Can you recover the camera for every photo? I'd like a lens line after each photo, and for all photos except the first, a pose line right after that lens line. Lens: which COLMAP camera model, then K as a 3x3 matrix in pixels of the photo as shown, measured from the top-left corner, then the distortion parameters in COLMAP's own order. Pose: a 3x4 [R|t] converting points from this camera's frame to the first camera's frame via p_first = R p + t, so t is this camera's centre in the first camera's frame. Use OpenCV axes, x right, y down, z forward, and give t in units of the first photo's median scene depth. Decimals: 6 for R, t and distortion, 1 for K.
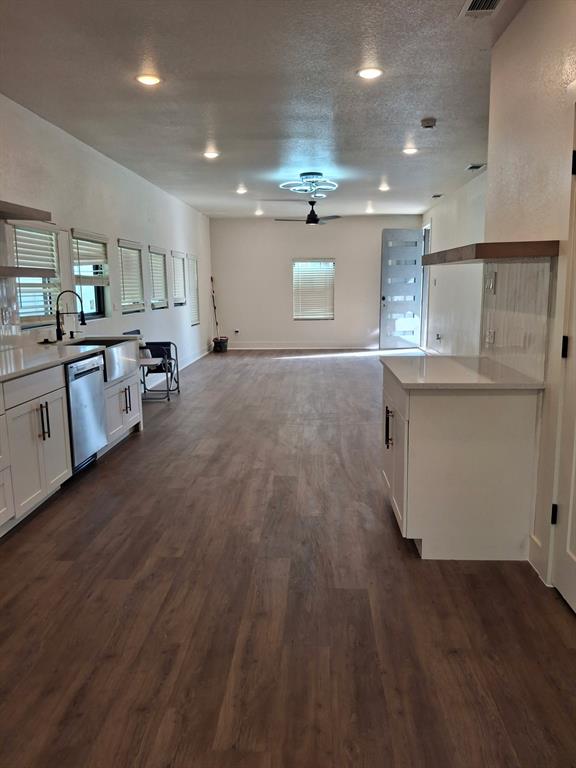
lens RADIAL K [[577.4, 0, 288.0], [0, 577.4, 384.0], [0, 0, 1]] dist [0.108303, -0.265546]
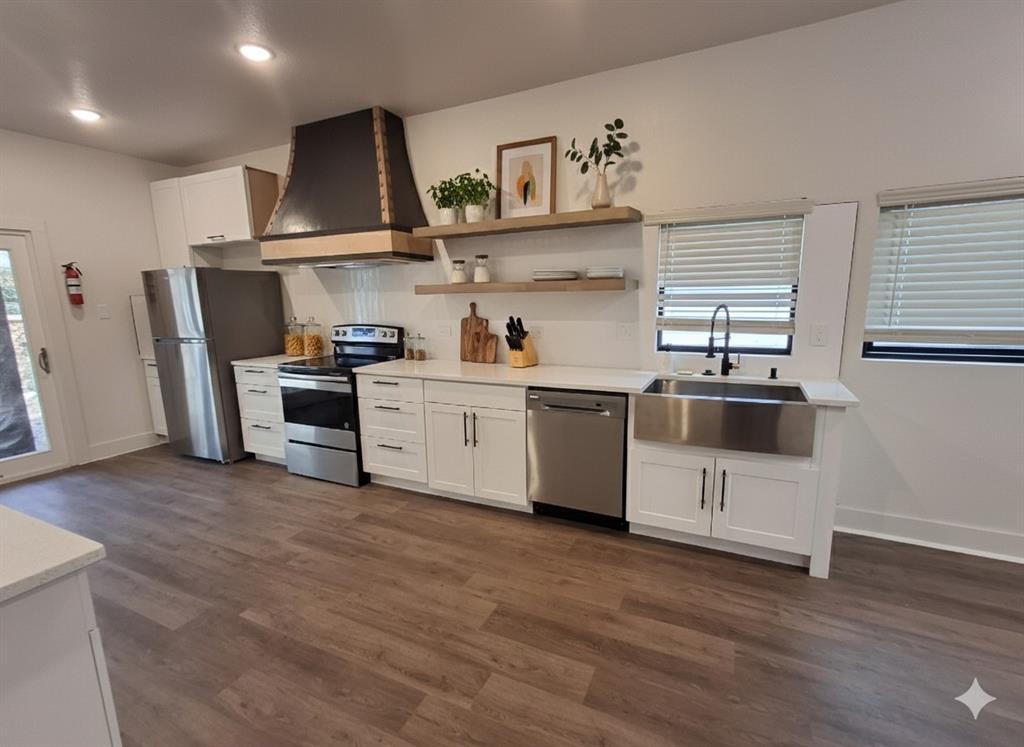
lens RADIAL K [[470.8, 0, 522.9], [0, 470.8, 383.3], [0, 0, 1]] dist [-0.010596, -0.000049]
pose [[-0.374779, 0.191335, -0.907156, 0.344042], [-0.137515, 0.956177, 0.258486, -0.279705], [0.916859, 0.221623, -0.332044, 1.505683]]
